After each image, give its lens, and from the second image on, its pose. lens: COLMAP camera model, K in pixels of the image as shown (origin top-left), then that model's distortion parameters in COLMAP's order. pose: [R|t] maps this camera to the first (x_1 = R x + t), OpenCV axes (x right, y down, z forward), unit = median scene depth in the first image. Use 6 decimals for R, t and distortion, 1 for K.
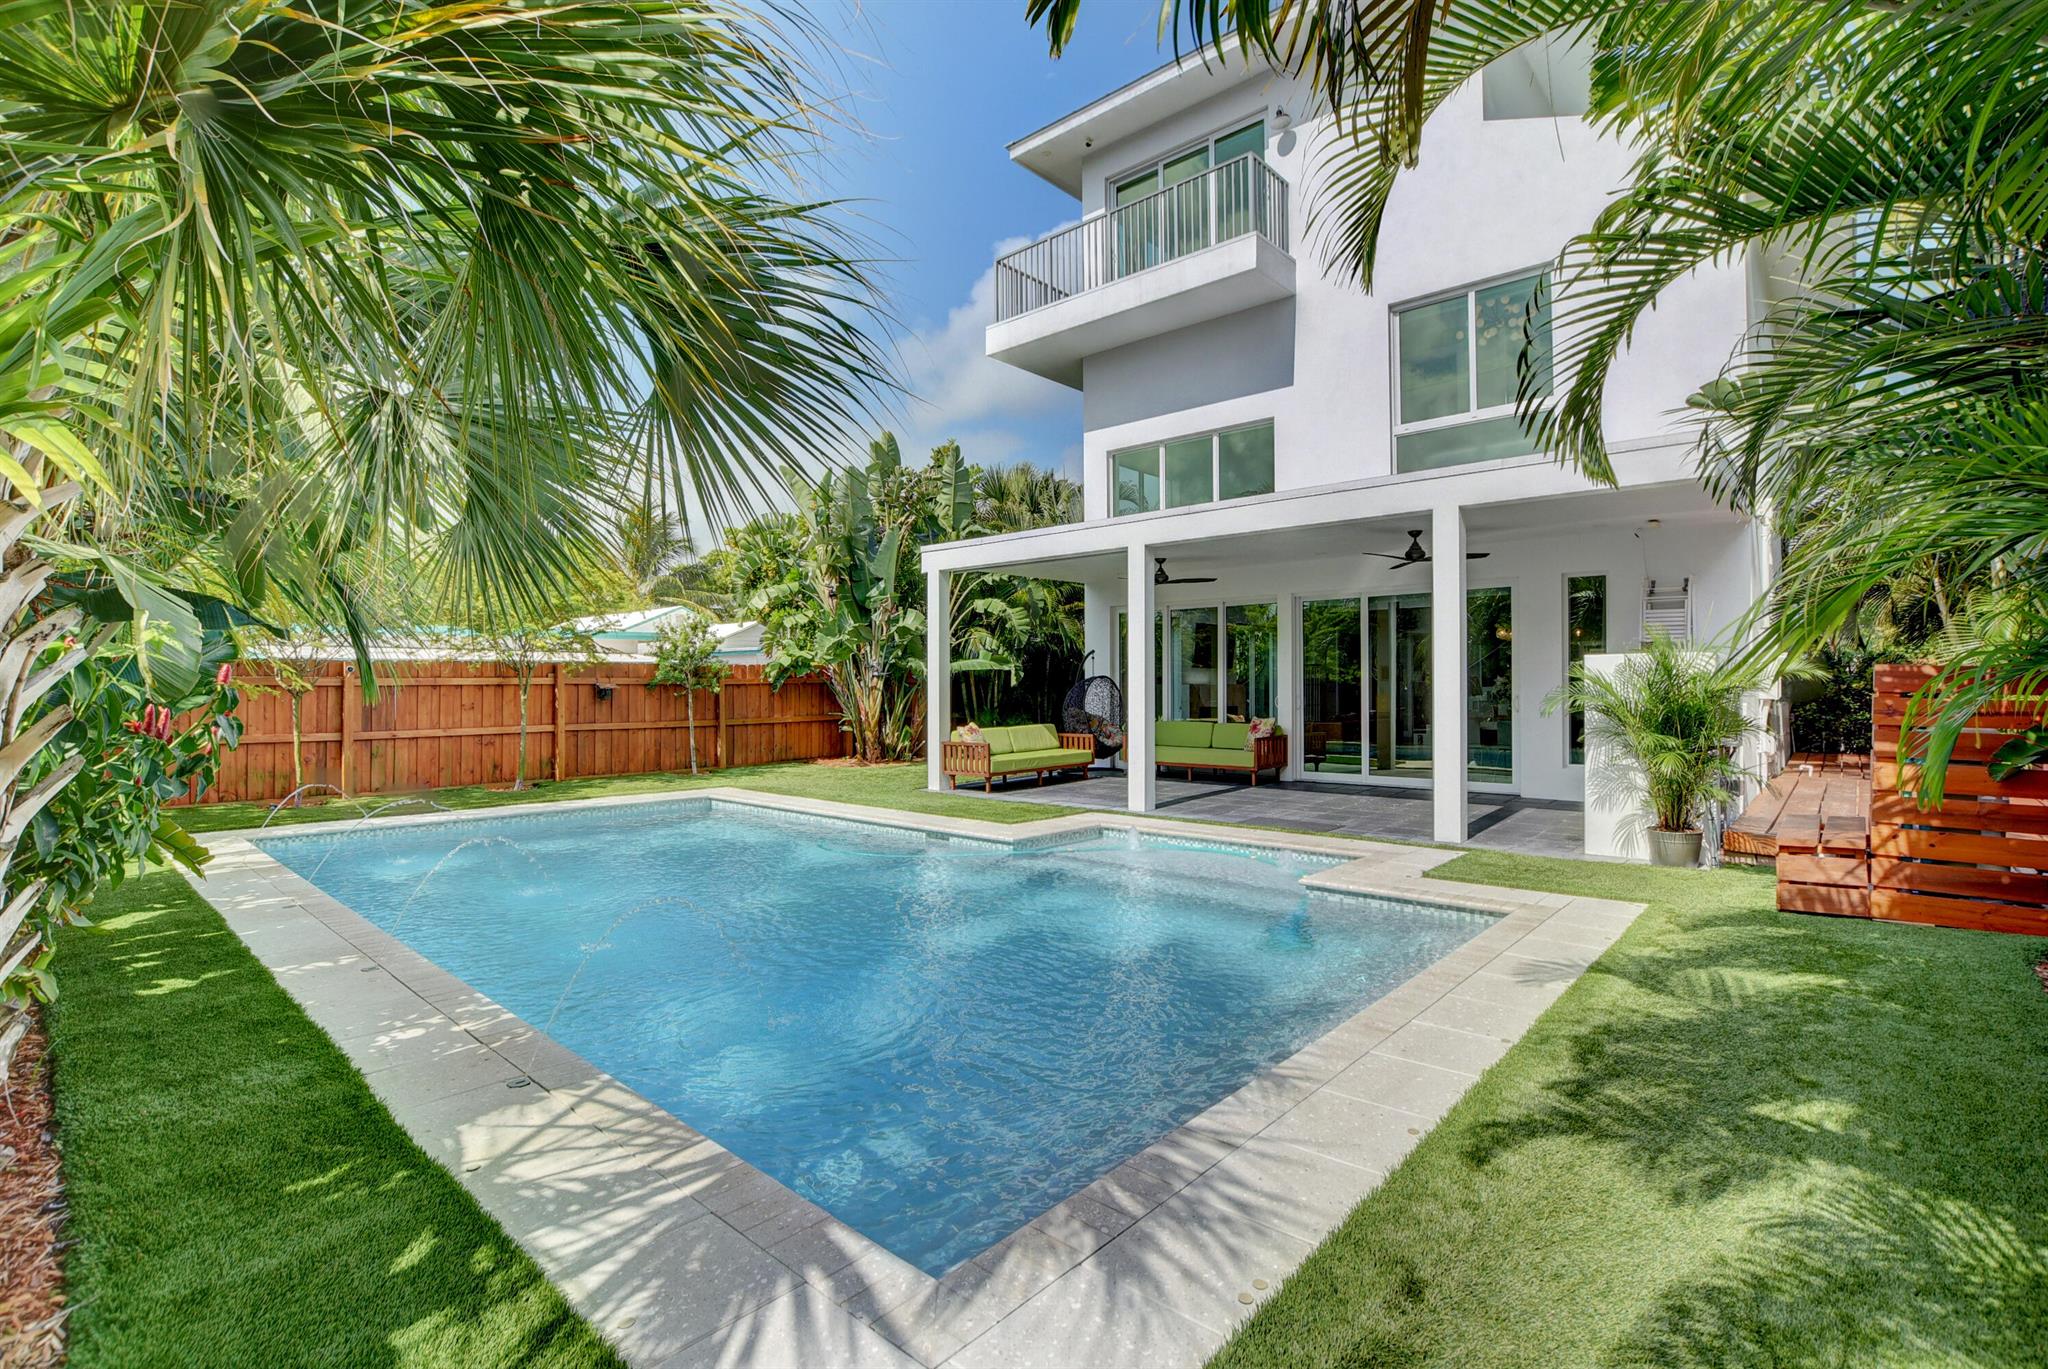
lens RADIAL K [[921.5, 0, 1040.0], [0, 921.5, 682.0], [0, 0, 1]] dist [-0.016475, -0.000234]
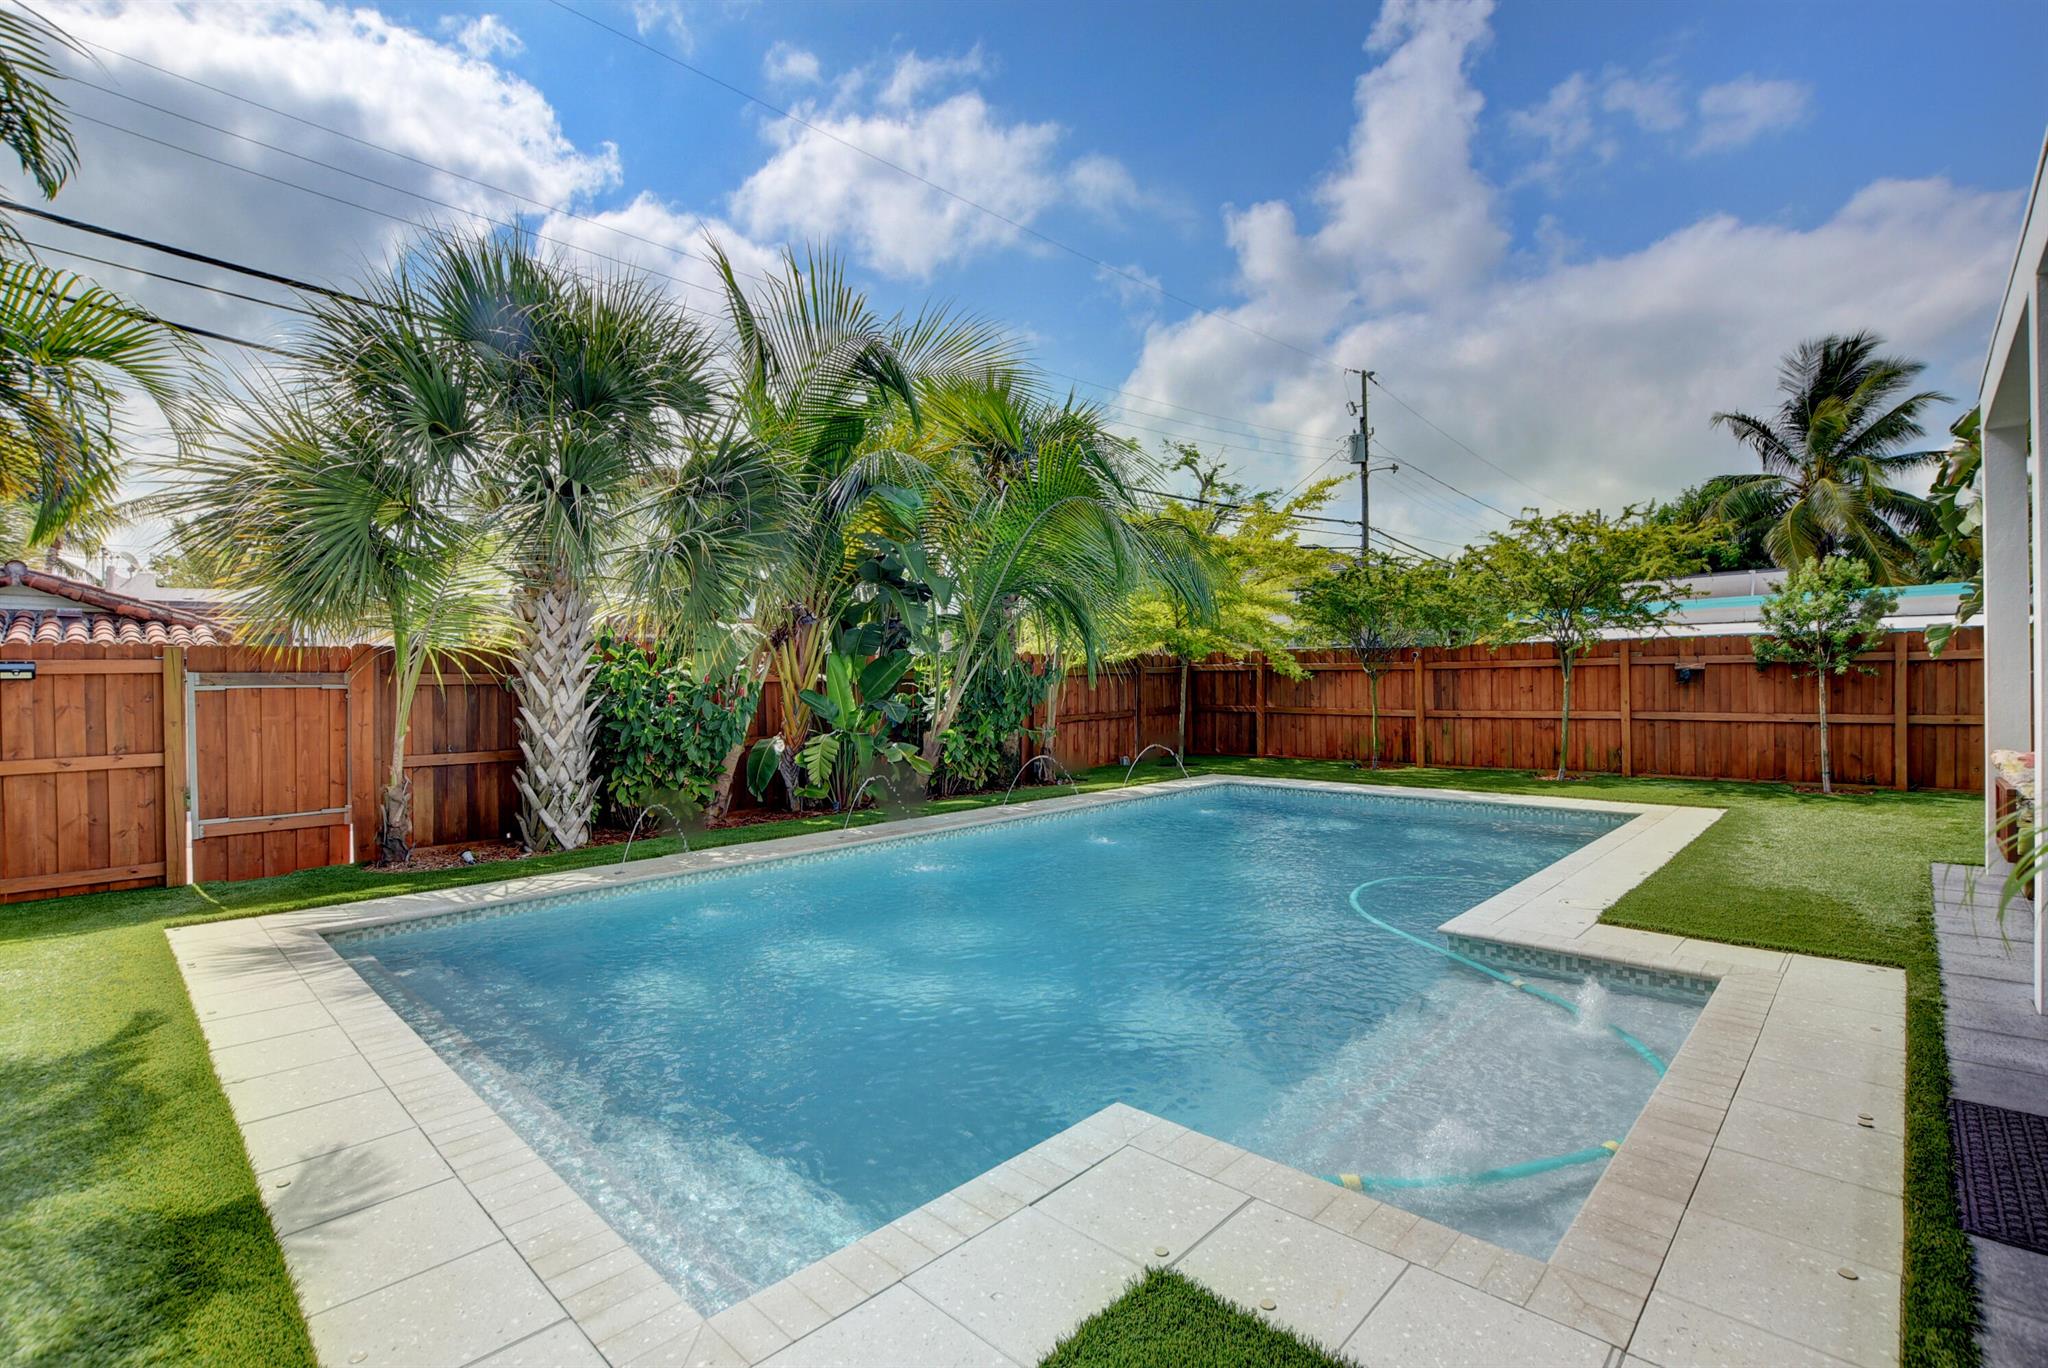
lens RADIAL K [[921.5, 0, 1036.2], [0, 921.5, 678.6], [0, 0, 1]] dist [-0.016475, -0.000234]
pose [[-0.023547, 0.006007, -0.999705, 0.386909], [0.020565, 0.999773, 0.005523, -0.000848], [0.999511, -0.020428, -0.023665, 0.506158]]
